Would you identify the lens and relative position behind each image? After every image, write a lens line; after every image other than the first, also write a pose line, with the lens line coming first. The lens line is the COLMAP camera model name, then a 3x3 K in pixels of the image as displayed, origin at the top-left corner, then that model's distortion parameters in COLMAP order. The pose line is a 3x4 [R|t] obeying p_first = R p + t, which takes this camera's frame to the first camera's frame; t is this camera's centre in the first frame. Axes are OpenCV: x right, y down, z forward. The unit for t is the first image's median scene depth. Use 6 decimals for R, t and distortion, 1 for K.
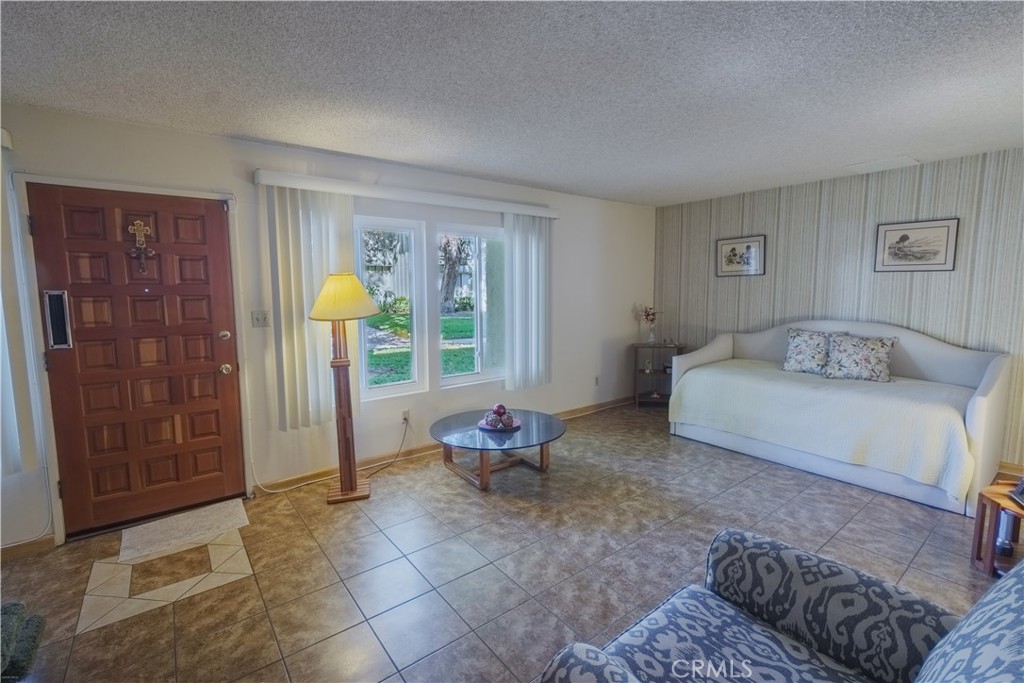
lens RADIAL K [[453.2, 0, 503.4], [0, 453.2, 336.2], [0, 0, 1]] dist [-0.002769, 0.000707]
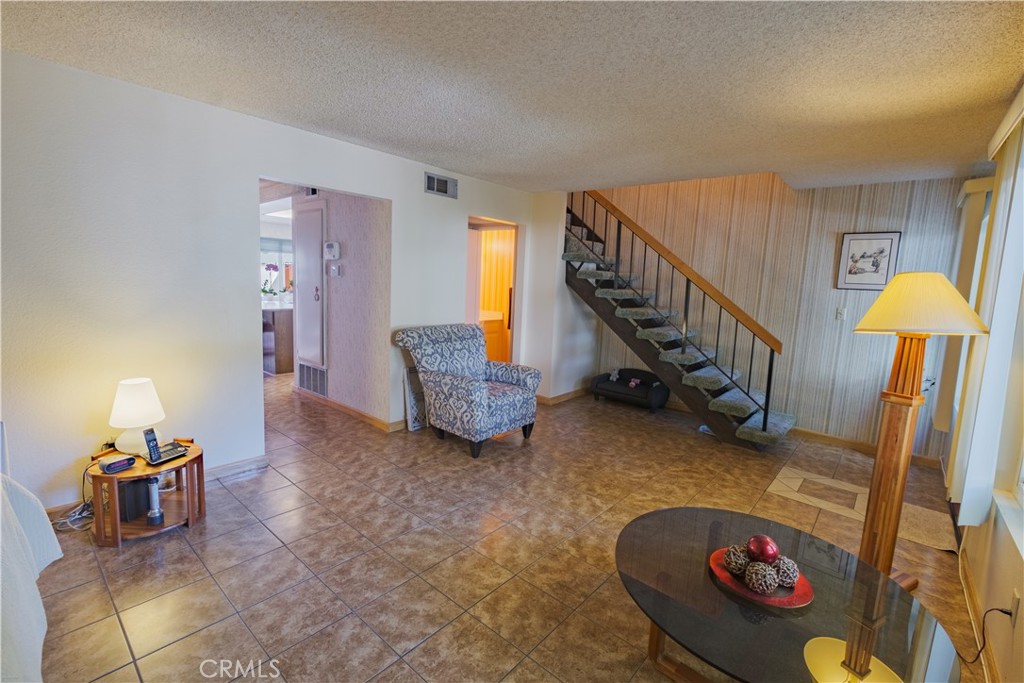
lens RADIAL K [[453.2, 0, 498.4], [0, 453.2, 338.5], [0, 0, 1]] dist [-0.002769, 0.000707]
pose [[-0.982166, -0.010700, -0.187710, 0.414131], [-0.054687, 0.971471, 0.230765, -0.168407], [0.179886, 0.236915, -0.954732, 1.591103]]
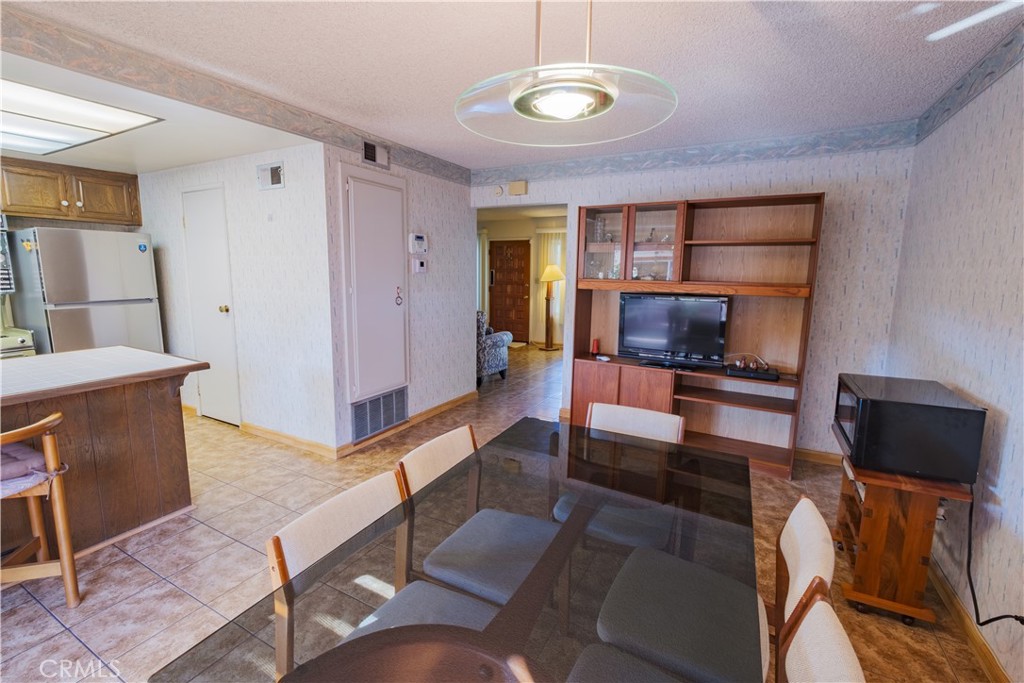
lens RADIAL K [[453.2, 0, 501.0], [0, 453.2, 337.8], [0, 0, 1]] dist [-0.002769, 0.000707]
pose [[0.391796, 0.144590, -0.908620, 2.014219], [-0.108958, 0.987916, 0.110227, 0.025322], [0.913578, 0.055815, 0.402816, -0.315500]]
